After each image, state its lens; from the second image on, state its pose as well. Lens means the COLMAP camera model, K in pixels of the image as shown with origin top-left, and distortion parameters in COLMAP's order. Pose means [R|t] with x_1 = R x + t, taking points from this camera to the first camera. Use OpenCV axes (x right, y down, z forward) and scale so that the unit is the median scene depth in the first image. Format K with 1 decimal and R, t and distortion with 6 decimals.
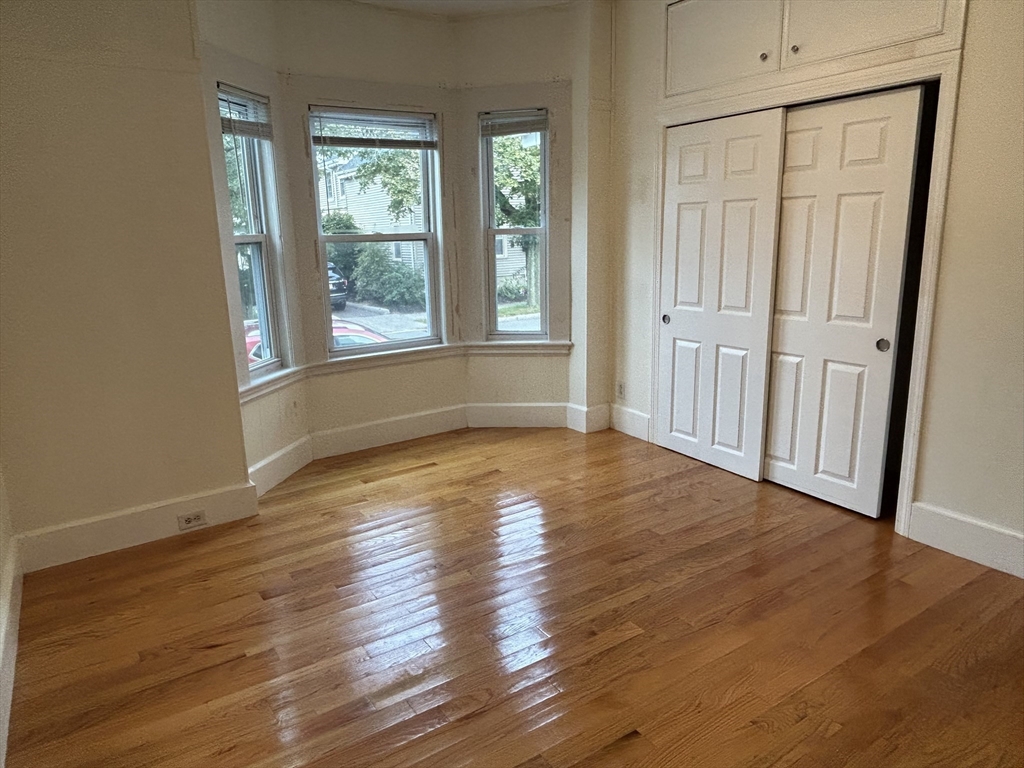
lens RADIAL K [[653.5, 0, 510.7], [0, 653.5, 379.3], [0, 0, 1]] dist [0.010750, -0.004694]
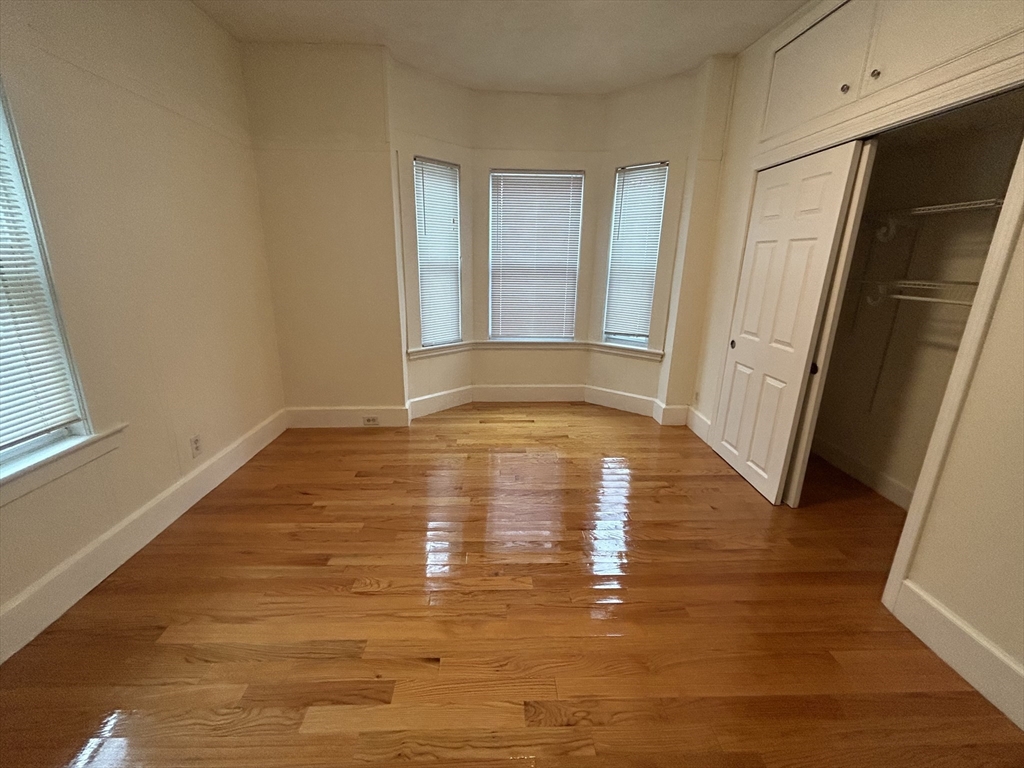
lens RADIAL K [[417.0, 0, 512.1], [0, 417.0, 386.1], [0, 0, 1]] dist [-0.000191, 0.000413]
pose [[0.859359, 0.186019, -0.476340, 0.271761], [-0.151318, 0.982278, 0.110605, -0.042905], [0.488473, -0.022971, 0.872277, 0.170774]]
